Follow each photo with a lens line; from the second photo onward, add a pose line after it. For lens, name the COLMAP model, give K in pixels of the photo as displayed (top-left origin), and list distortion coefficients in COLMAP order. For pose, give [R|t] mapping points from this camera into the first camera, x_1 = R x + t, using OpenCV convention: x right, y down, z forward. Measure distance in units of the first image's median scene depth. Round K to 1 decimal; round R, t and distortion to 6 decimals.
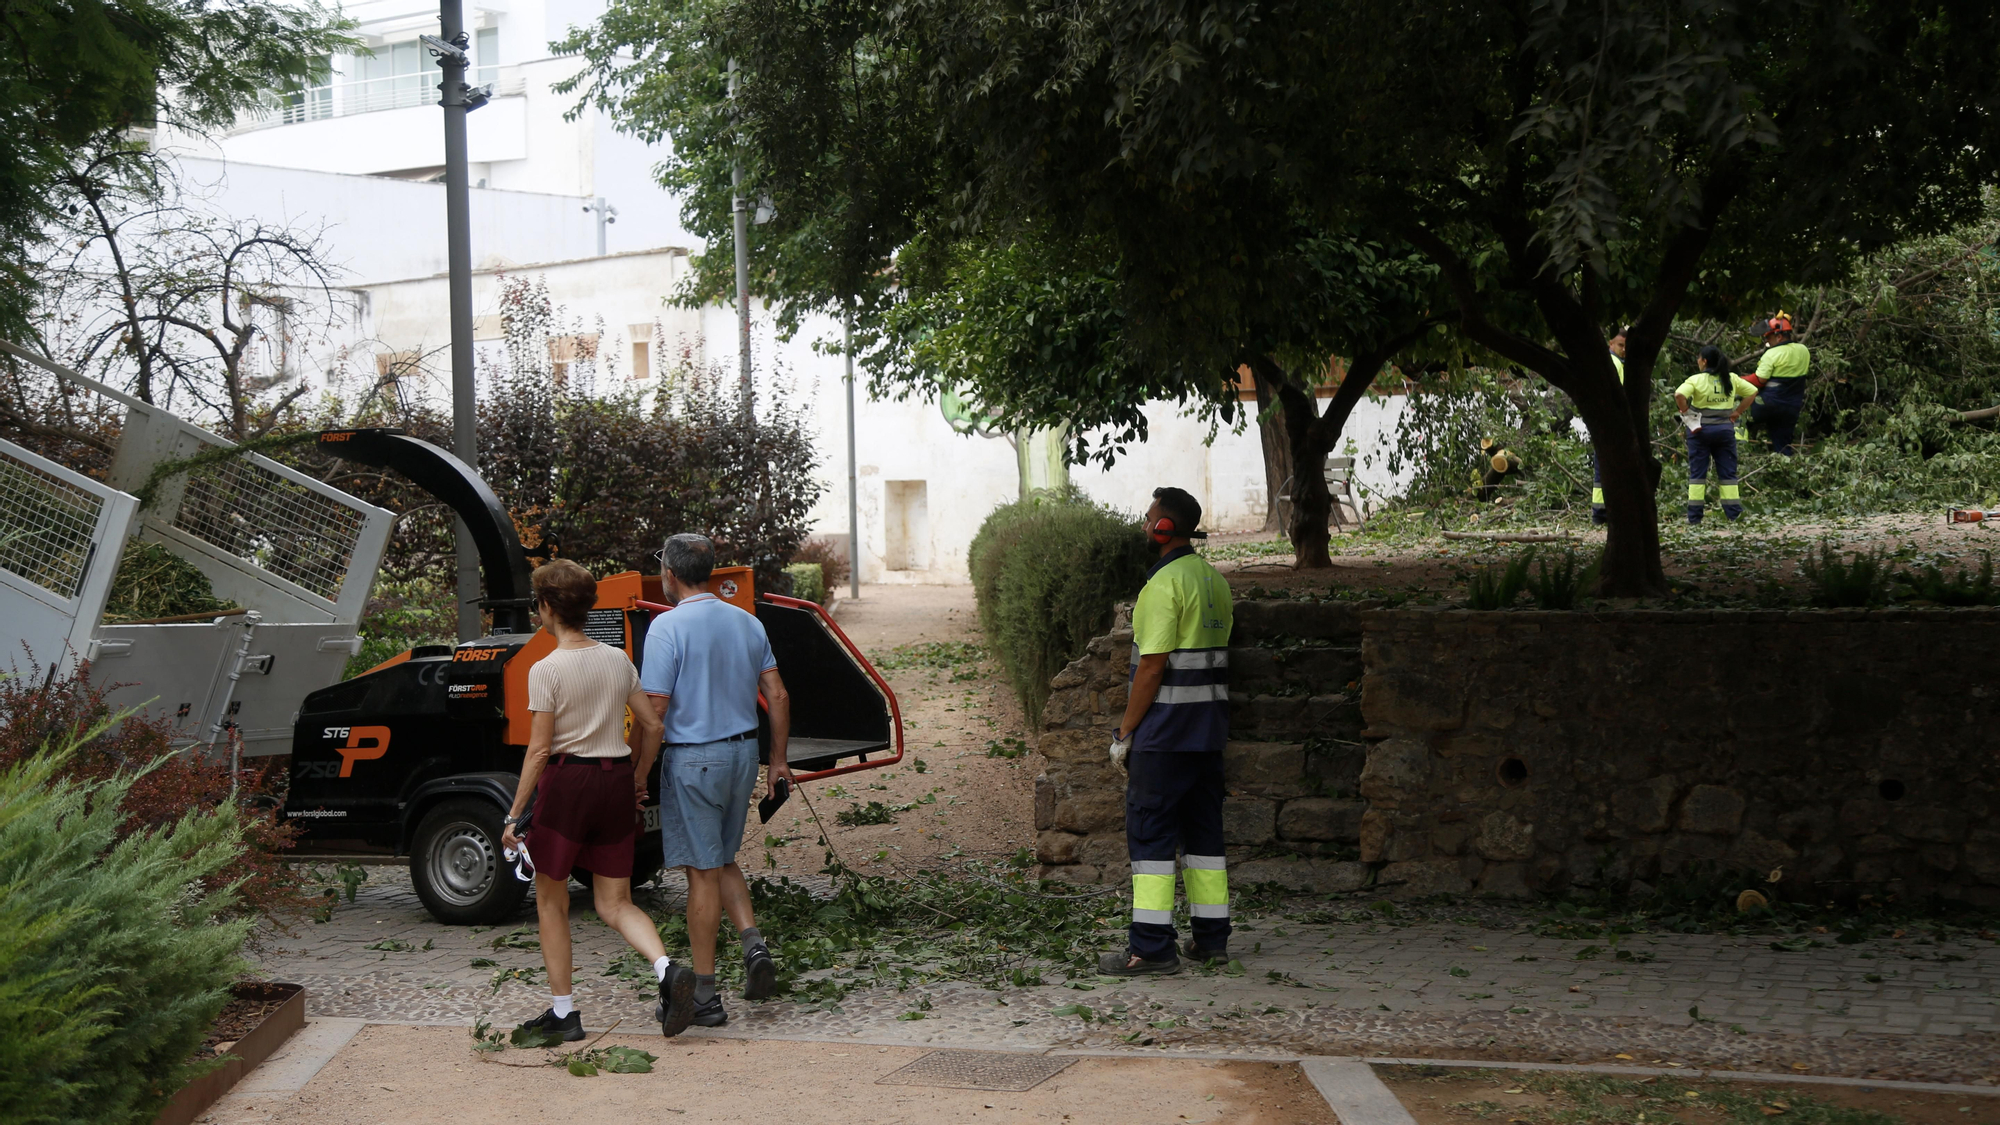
lens RADIAL K [[2700.3, 0, 1010.9], [0, 2700.3, 482.0], [0, 0, 1]] dist [0.143763, 0.088277]
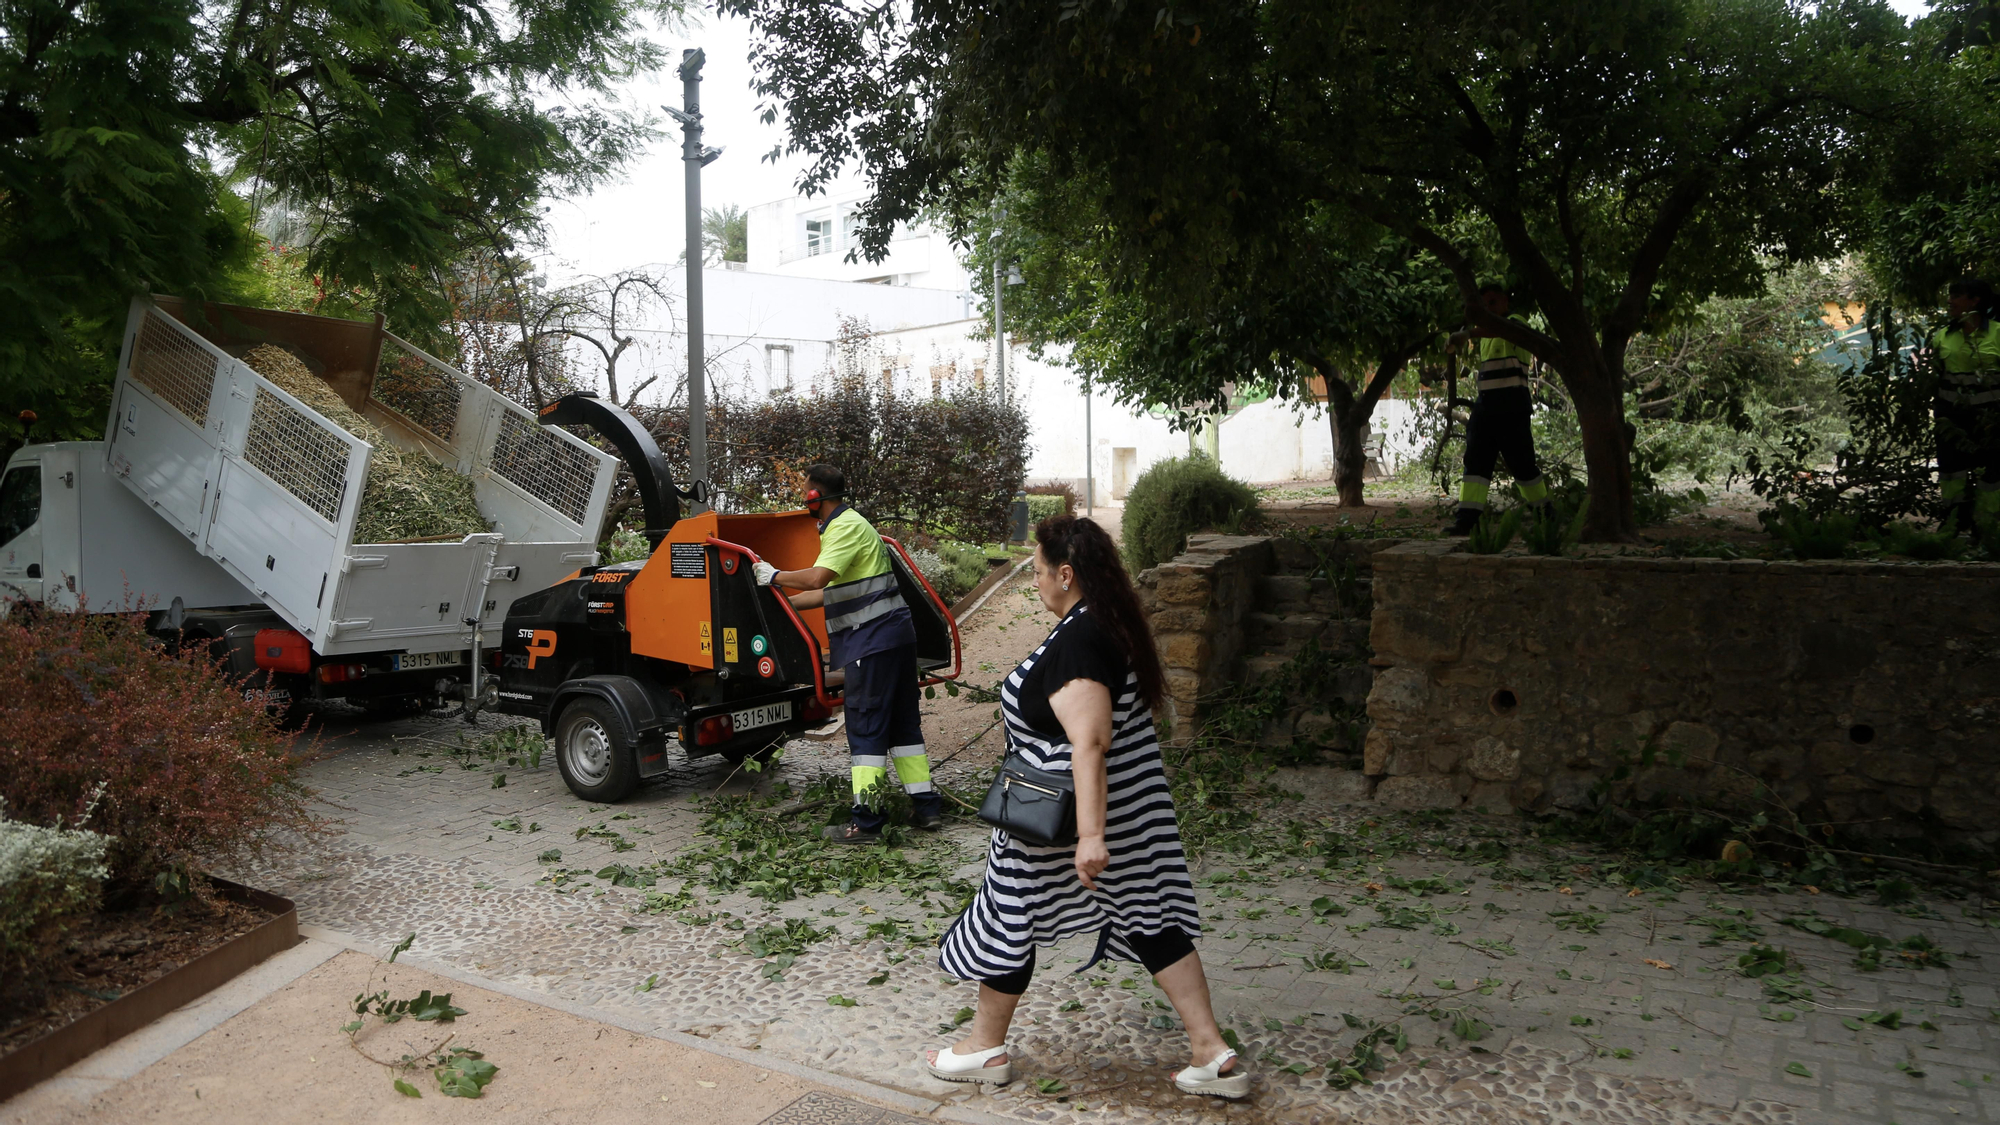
lens RADIAL K [[1407.6, 0, 977.0], [0, 1407.6, 539.2], [0, 0, 1]] dist [-0.138031, 0.074098]
pose [[0.986520, 0.017715, -0.162678, 0.057321], [-0.007454, 0.997956, 0.063473, 0.005875], [0.163470, -0.061405, 0.984636, 0.377216]]
